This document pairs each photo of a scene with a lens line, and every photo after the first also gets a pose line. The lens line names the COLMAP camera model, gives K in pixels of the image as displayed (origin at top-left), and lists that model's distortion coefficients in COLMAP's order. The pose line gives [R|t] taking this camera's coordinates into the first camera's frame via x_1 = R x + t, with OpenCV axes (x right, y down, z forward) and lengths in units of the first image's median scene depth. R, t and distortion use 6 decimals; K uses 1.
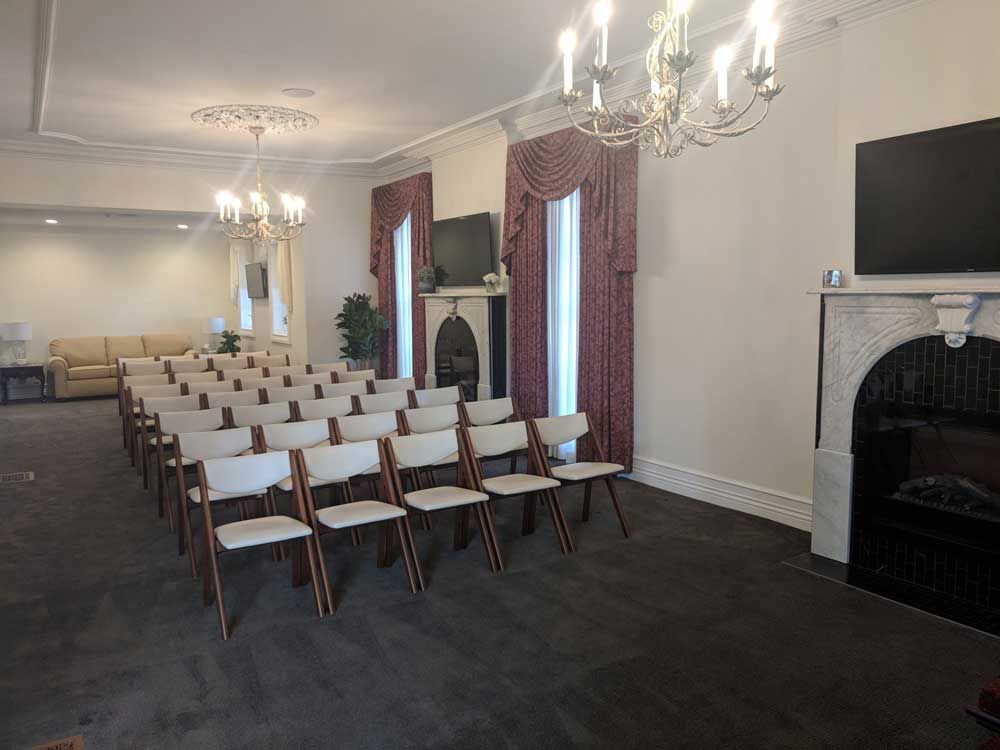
lens RADIAL K [[790.2, 0, 508.0], [0, 790.2, 377.2], [0, 0, 1]] dist [0.013222, 0.022286]
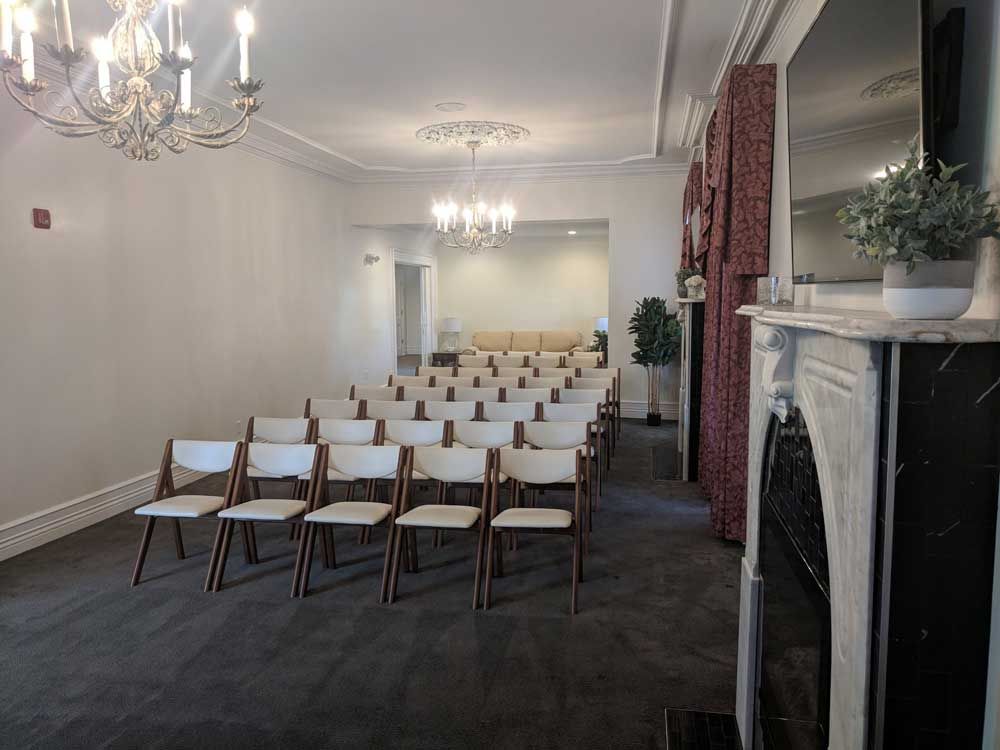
lens RADIAL K [[790.2, 0, 503.7], [0, 790.2, 373.5], [0, 0, 1]] dist [0.013222, 0.022286]
pose [[0.712924, 0.078617, -0.696820, 0.492495], [-0.078446, 0.996400, 0.032158, -0.044295], [0.696840, 0.031736, 0.716525, 0.290181]]
